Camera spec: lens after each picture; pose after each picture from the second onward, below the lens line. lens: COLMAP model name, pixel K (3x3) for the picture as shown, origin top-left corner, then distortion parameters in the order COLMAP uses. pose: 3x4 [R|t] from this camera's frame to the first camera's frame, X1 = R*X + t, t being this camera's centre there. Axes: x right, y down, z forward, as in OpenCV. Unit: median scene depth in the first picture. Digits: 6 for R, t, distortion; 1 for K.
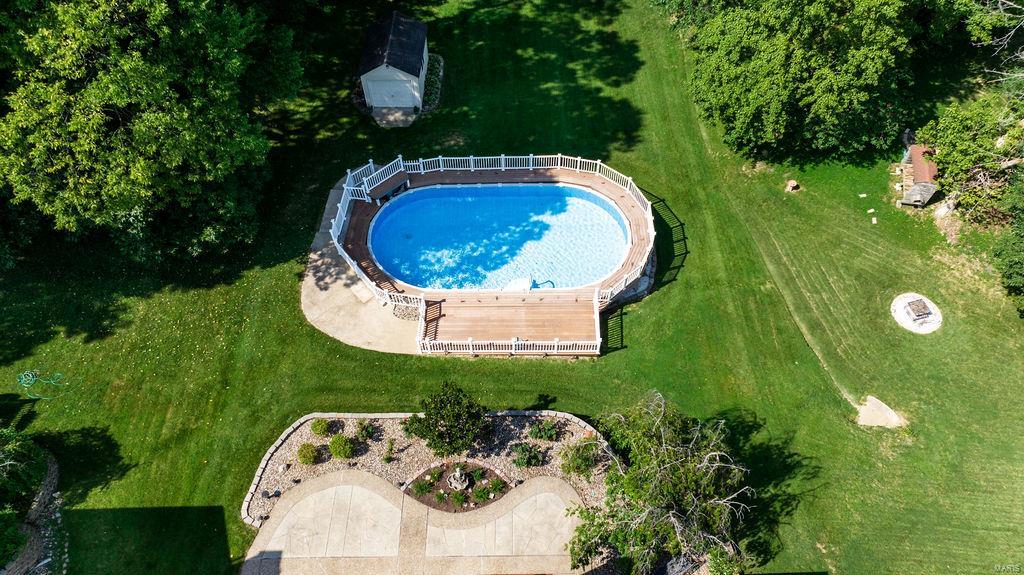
lens RADIAL K [[724.2, 0, 512.0], [0, 724.2, 287.5], [0, 0, 1]] dist [-0.004102, 0.000850]
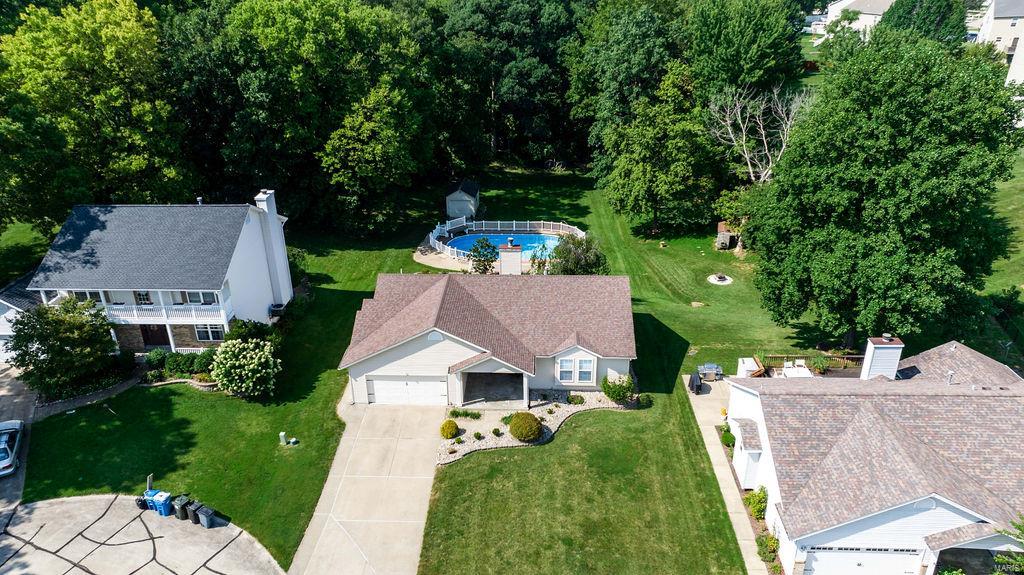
lens RADIAL K [[717.7, 0, 512.0], [0, 717.7, 287.5], [0, 0, 1]] dist [-0.004893, -0.001410]
pose [[0.998698, 0.026021, -0.043885, 0.078217], [-0.044500, 0.864983, -0.499824, 1.045870], [0.024954, 0.501126, 0.865014, -0.688388]]
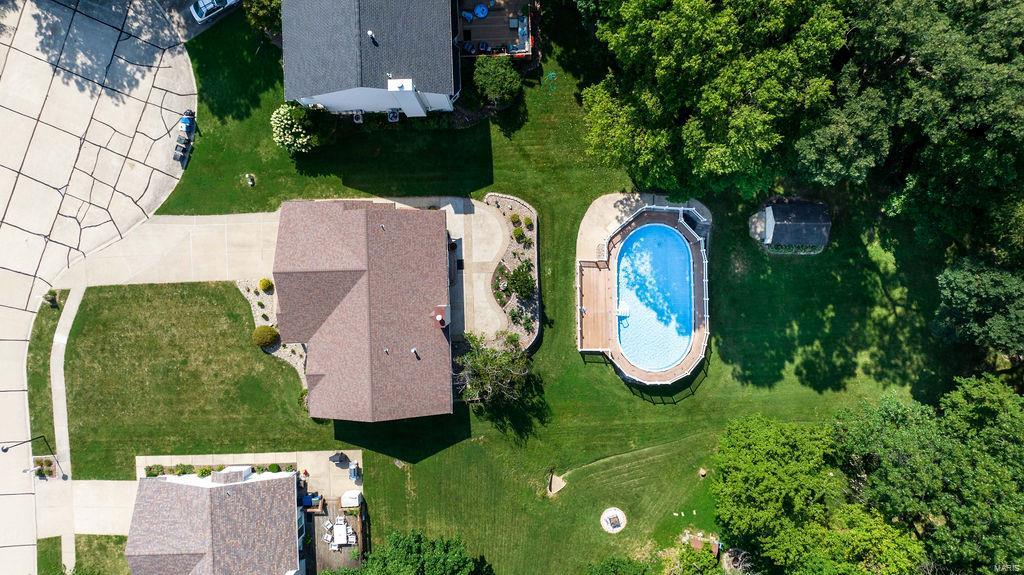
lens RADIAL K [[717.7, 0, 512.0], [0, 717.7, 287.5], [0, 0, 1]] dist [-0.004893, -0.001410]
pose [[0.016667, 0.999622, 0.021846, -0.088071], [-0.817920, 0.001064, 0.575331, -0.808939], [0.575090, -0.027457, 0.817629, -0.646775]]
